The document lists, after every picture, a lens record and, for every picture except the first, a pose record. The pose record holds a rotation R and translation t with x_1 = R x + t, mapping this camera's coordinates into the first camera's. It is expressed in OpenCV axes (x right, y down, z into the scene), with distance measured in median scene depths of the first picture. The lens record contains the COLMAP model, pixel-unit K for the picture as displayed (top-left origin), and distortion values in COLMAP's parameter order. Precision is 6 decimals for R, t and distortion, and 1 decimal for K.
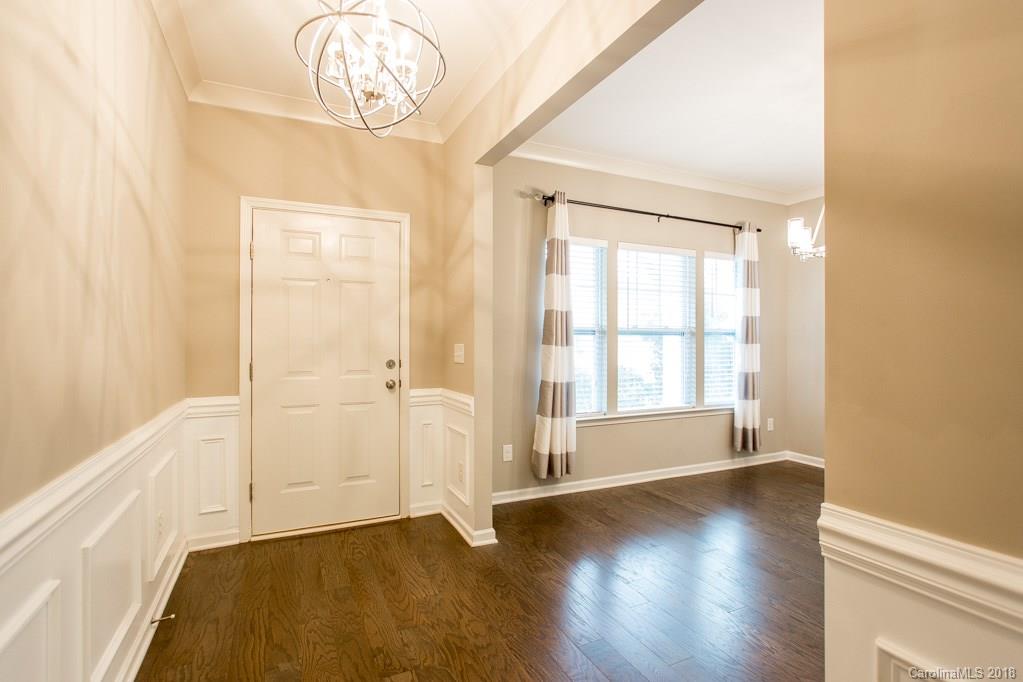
lens RADIAL K [[493.2, 0, 511.8], [0, 493.2, 333.7], [0, 0, 1]] dist [-0.007412, 0.006626]
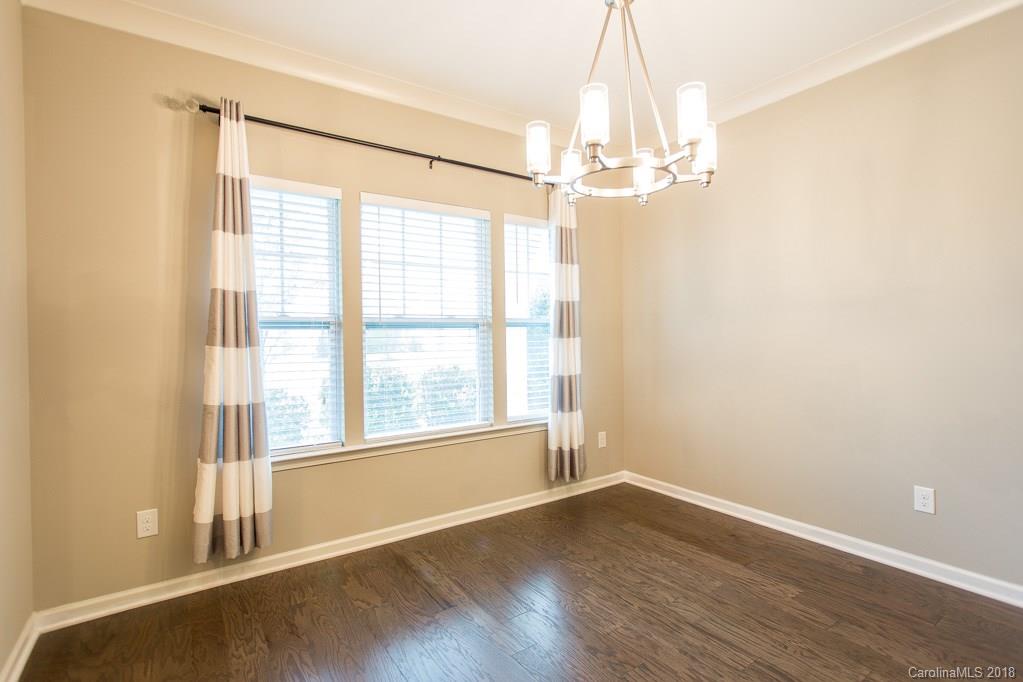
lens RADIAL K [[493.2, 0, 514.4], [0, 493.2, 327.1], [0, 0, 1]] dist [-0.007412, 0.006626]
pose [[0.987348, -0.011849, 0.158125, 0.301448], [0.011638, 0.999930, 0.002263, 0.002040], [-0.158141, -0.000394, 0.987416, 0.279436]]
